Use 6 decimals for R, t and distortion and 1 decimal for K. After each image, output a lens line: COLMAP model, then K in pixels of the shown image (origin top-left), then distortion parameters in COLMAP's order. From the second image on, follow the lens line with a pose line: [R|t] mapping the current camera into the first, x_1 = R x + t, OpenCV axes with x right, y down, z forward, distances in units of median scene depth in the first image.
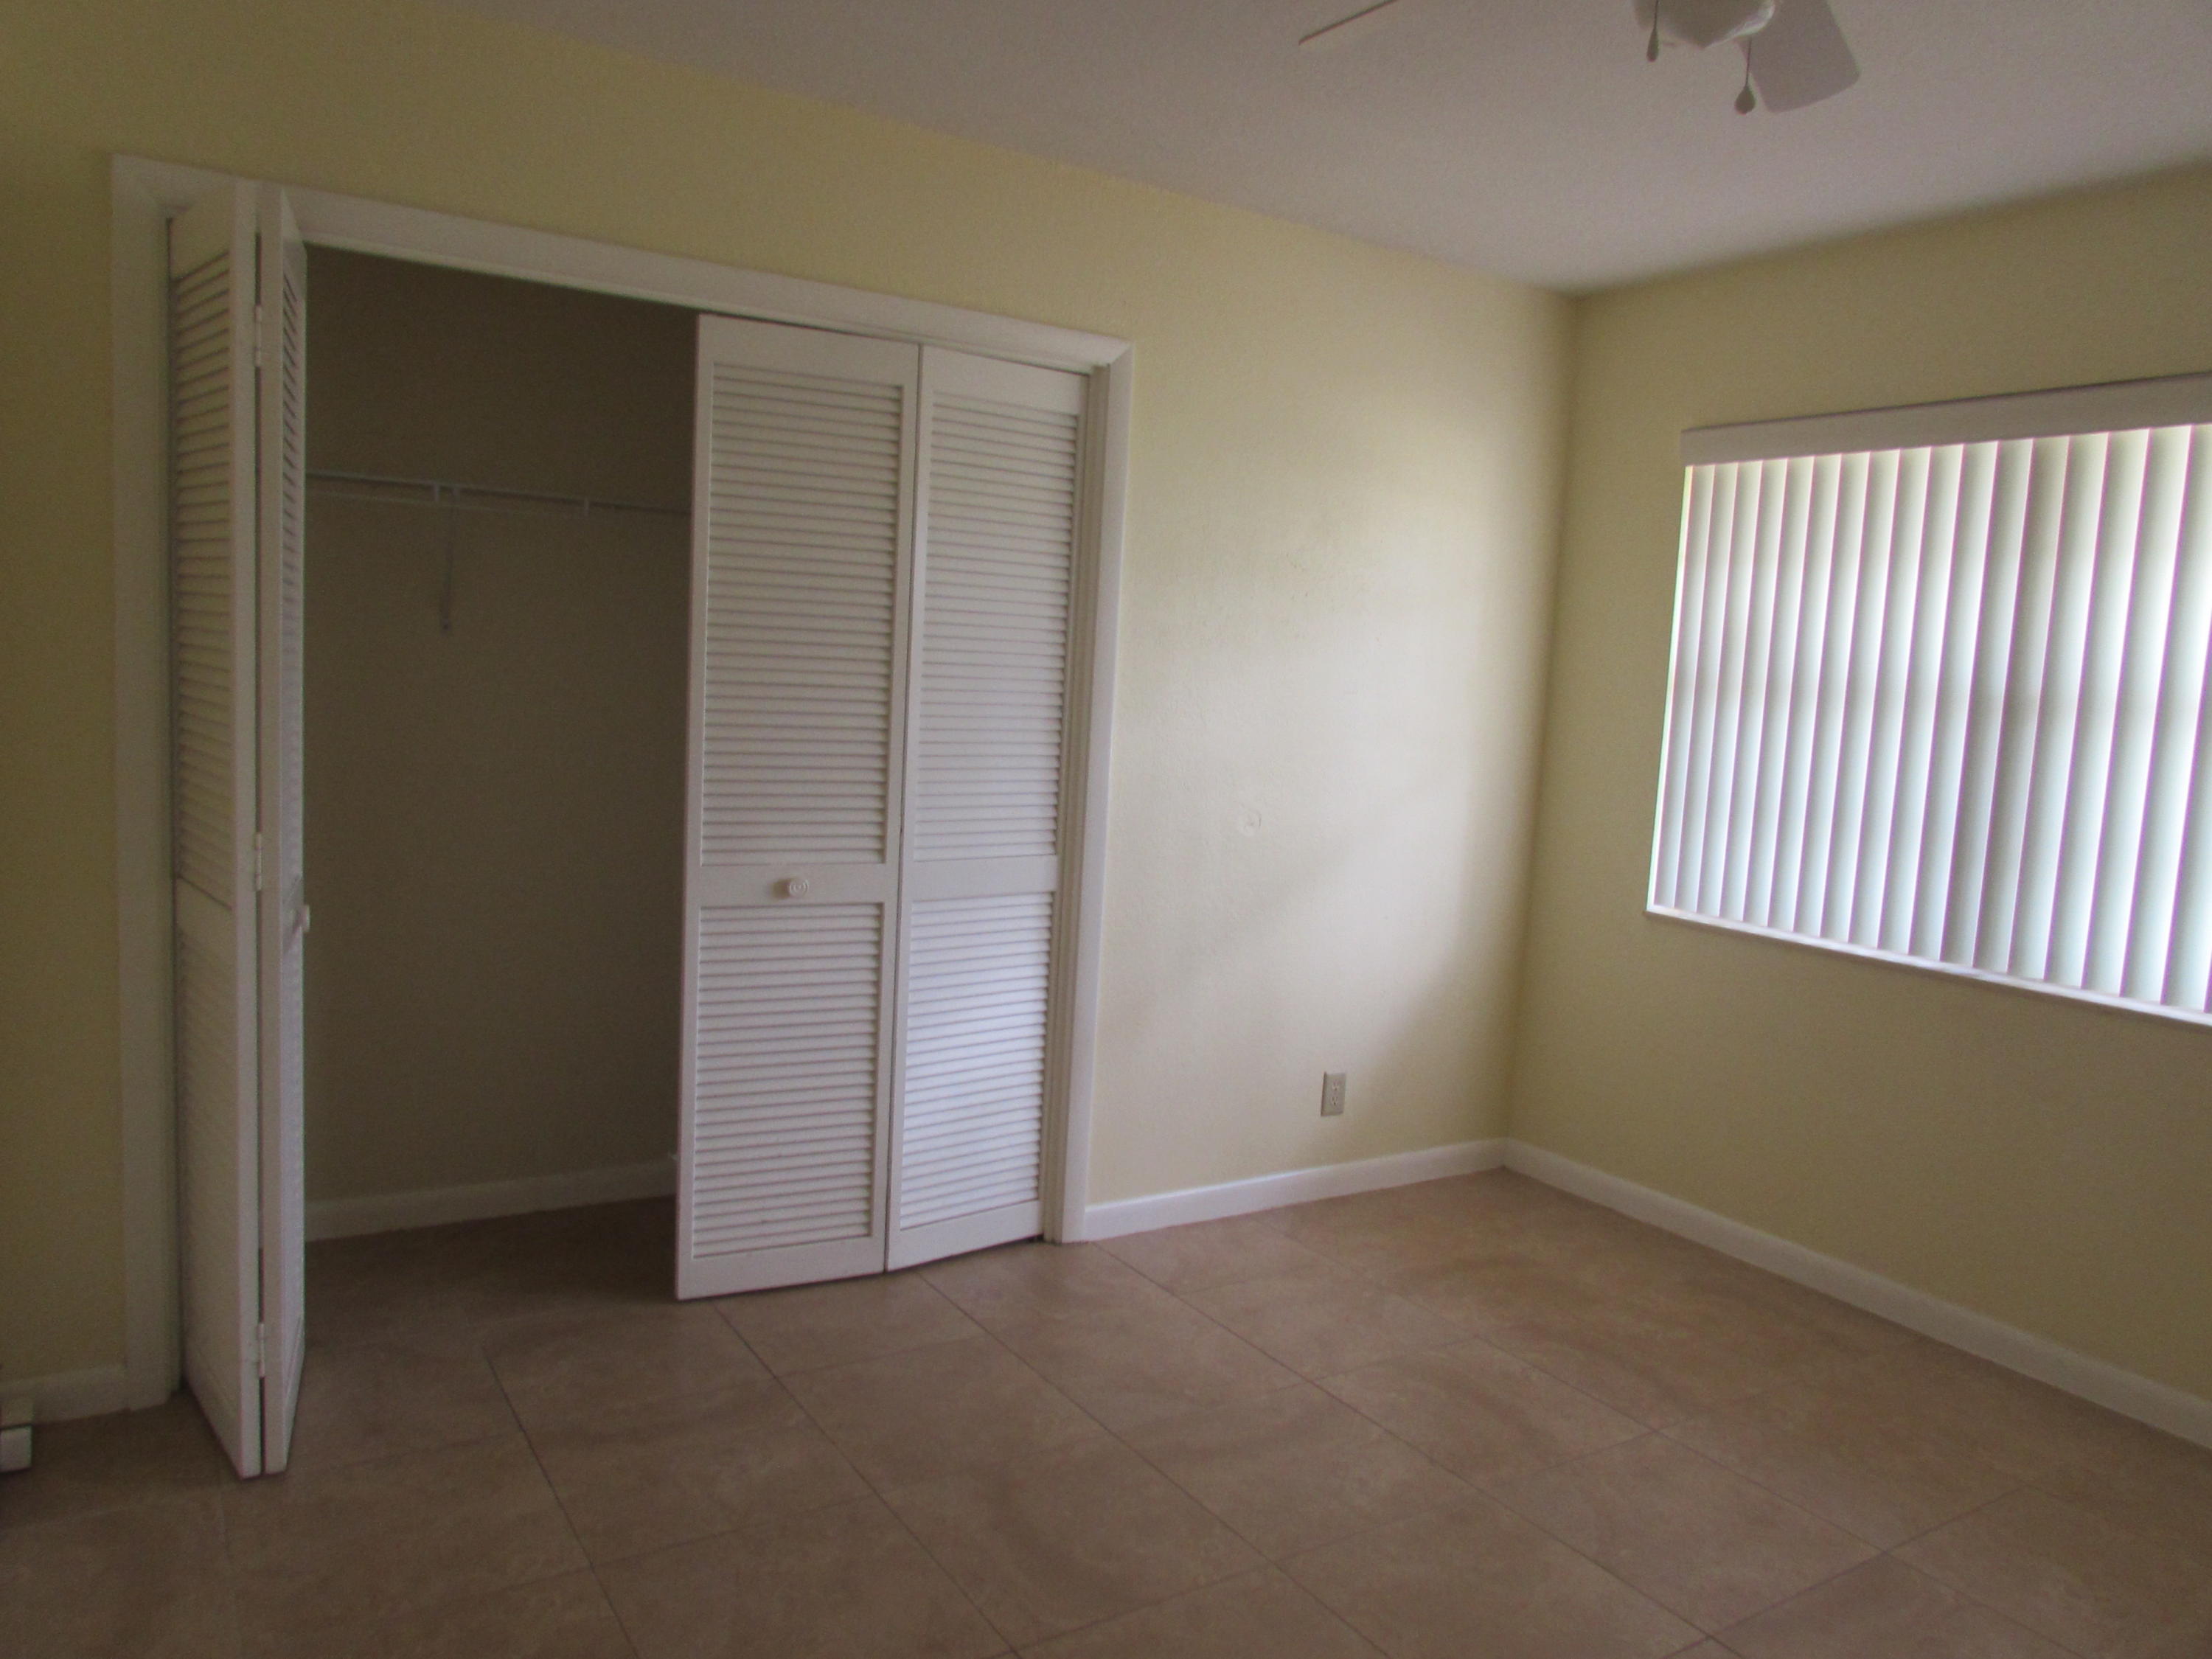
lens RADIAL K [[1559.7, 0, 1110.1], [0, 1559.7, 830.0], [0, 0, 1]] dist [-0.038920, 0.016240]
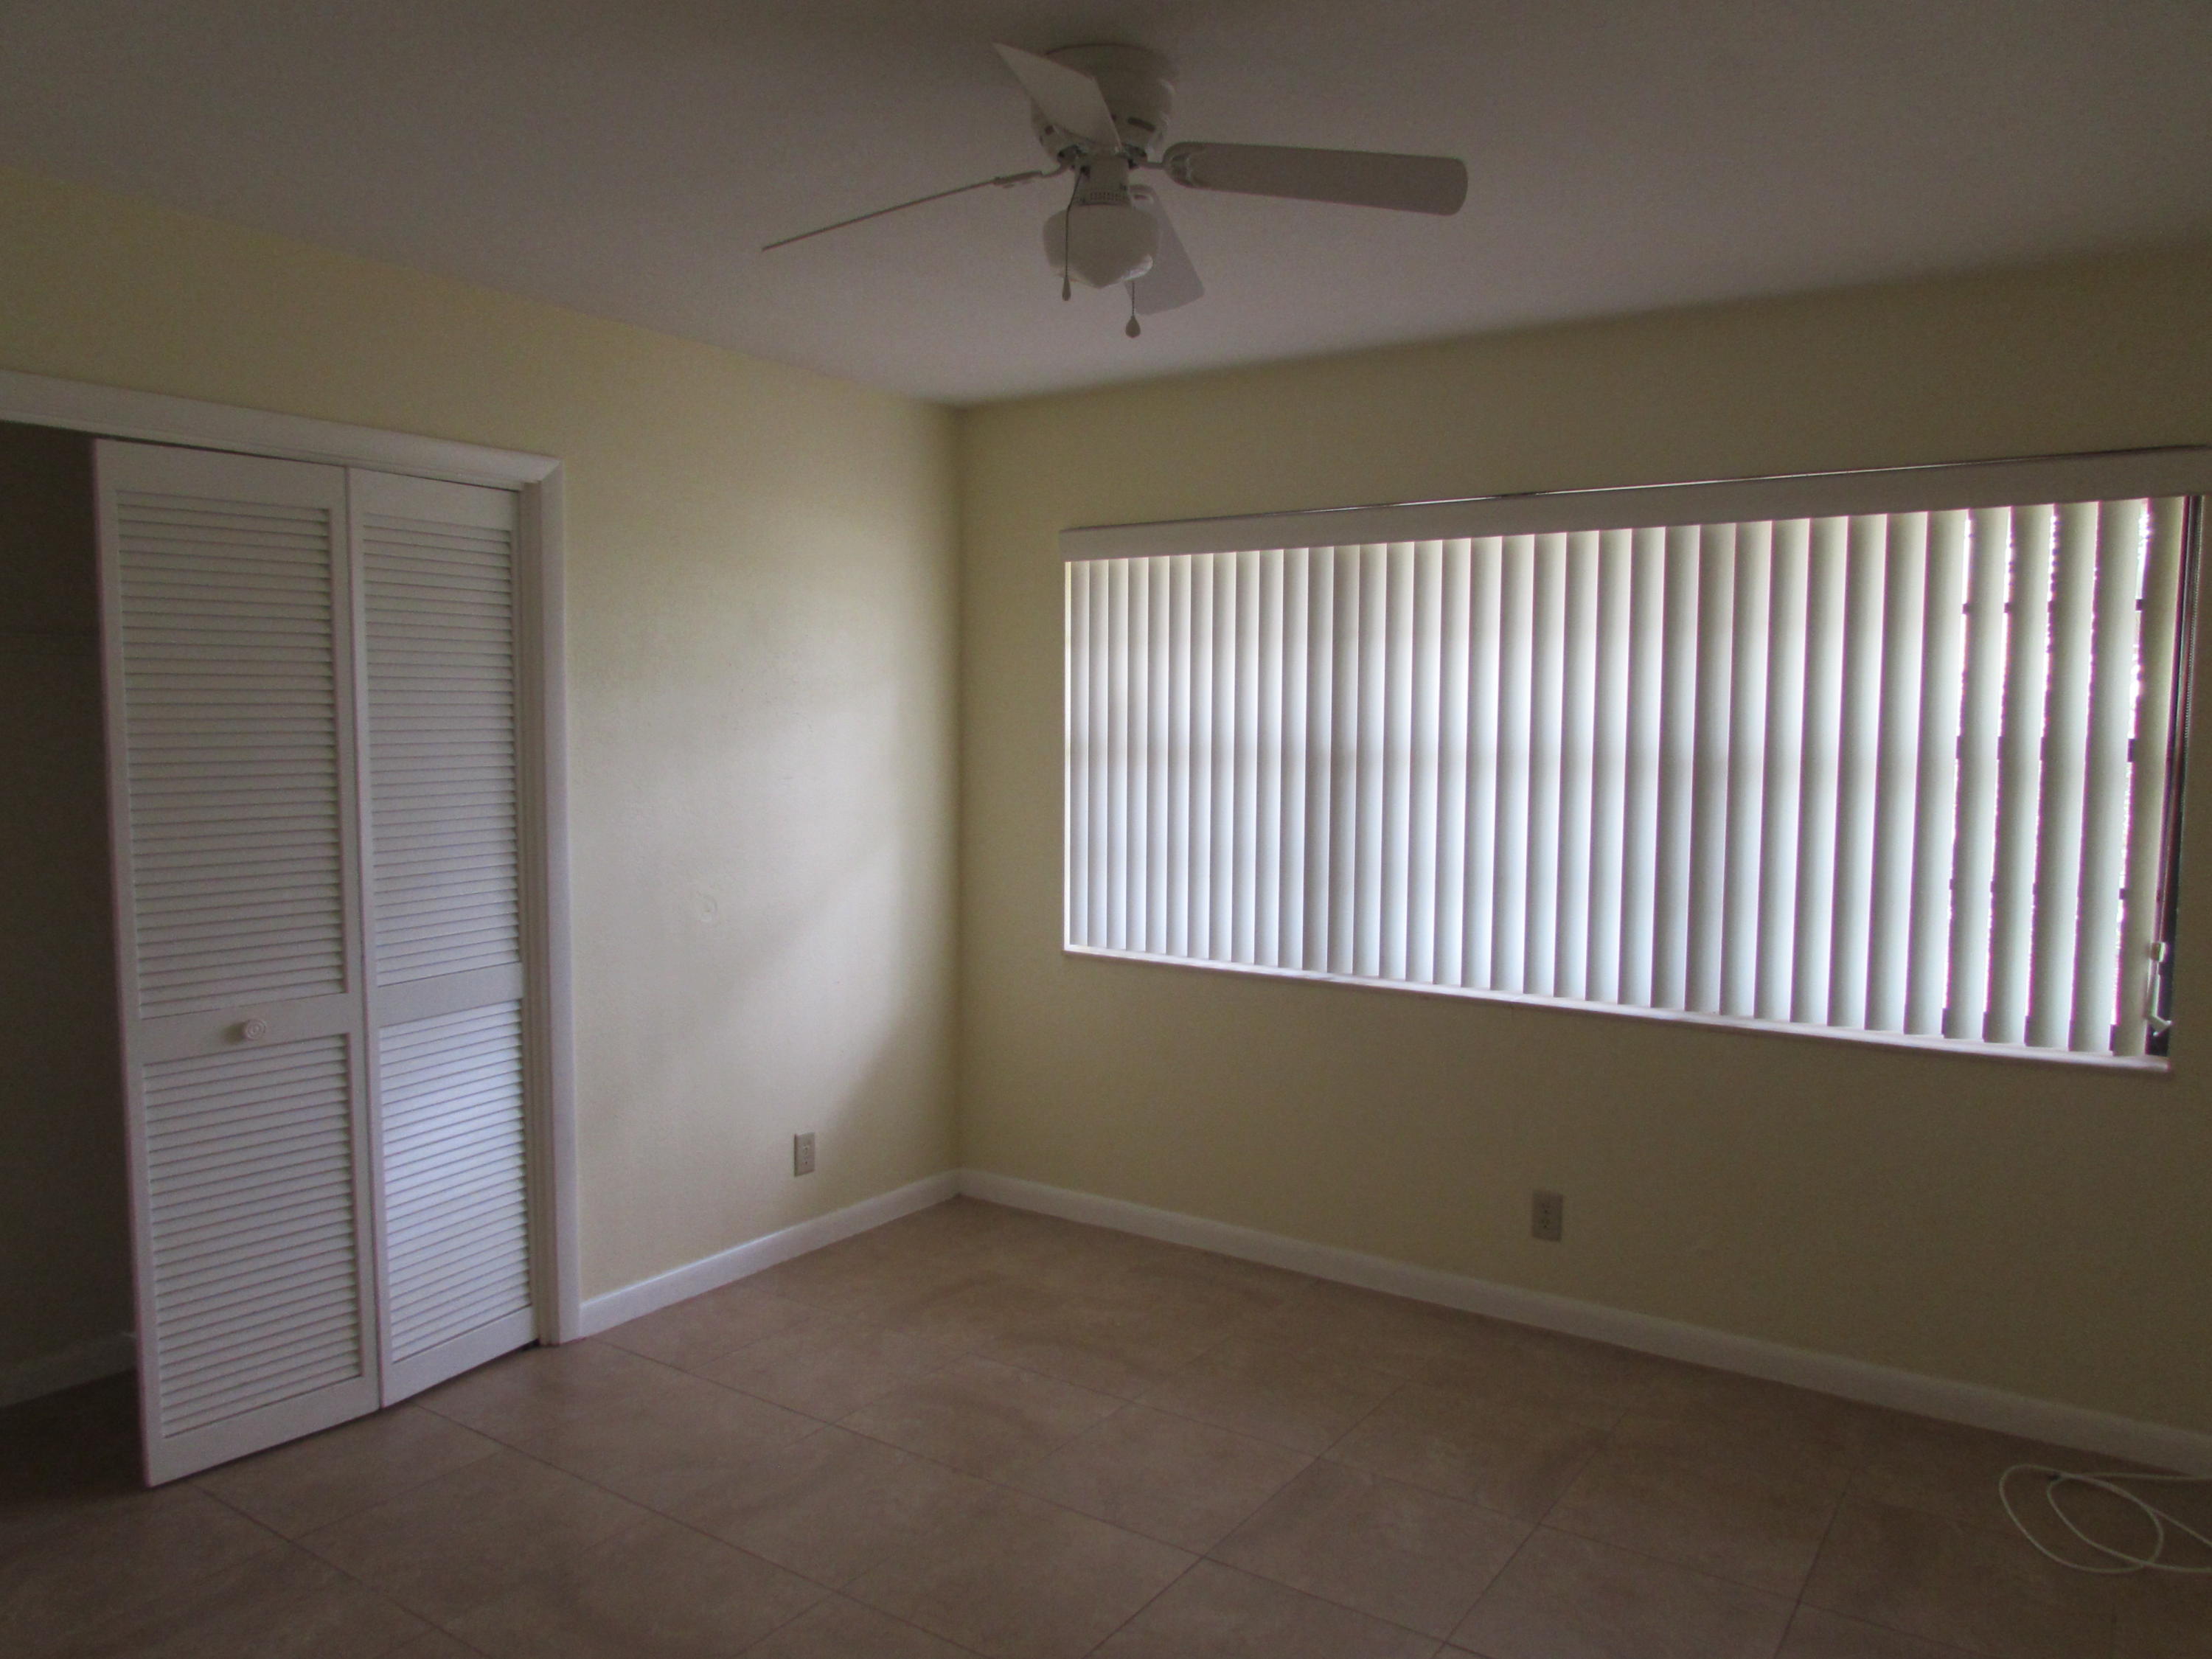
lens RADIAL K [[1559.7, 0, 1108.8], [0, 1559.7, 833.2], [0, 0, 1]] dist [-0.038920, 0.016240]
pose [[0.918648, -0.079993, 0.386895, -0.071484], [0.087841, 0.996131, -0.002614, -0.033441], [-0.385189, 0.036387, 0.922120, -0.081604]]
